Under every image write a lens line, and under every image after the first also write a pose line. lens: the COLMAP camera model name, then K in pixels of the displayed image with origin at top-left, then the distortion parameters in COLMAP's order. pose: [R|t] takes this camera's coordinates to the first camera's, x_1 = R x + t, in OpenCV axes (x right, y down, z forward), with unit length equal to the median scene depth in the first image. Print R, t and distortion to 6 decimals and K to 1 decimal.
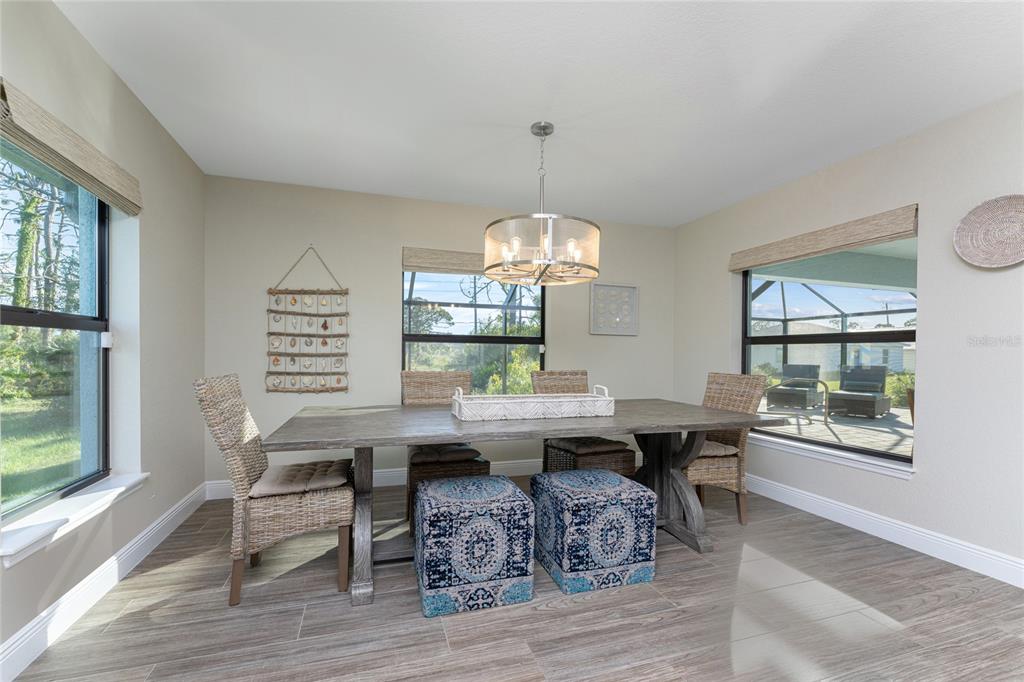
lens RADIAL K [[413.9, 0, 494.6], [0, 413.9, 357.0], [0, 0, 1]] dist [0.001473, -0.000976]
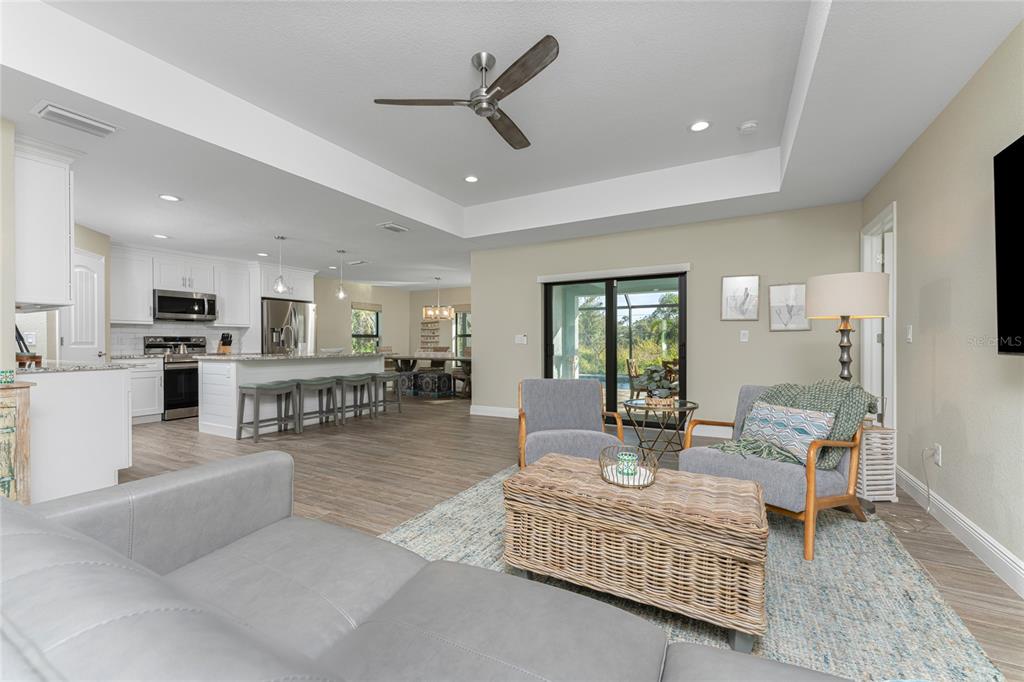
lens RADIAL K [[413.9, 0, 515.1], [0, 413.9, 342.8], [0, 0, 1]] dist [0.001473, -0.000976]
pose [[0.687622, -0.015614, -0.725901, 3.814002], [0.010779, 0.999878, -0.011297, 0.070052], [0.725989, -0.000057, 0.687707, -1.178983]]
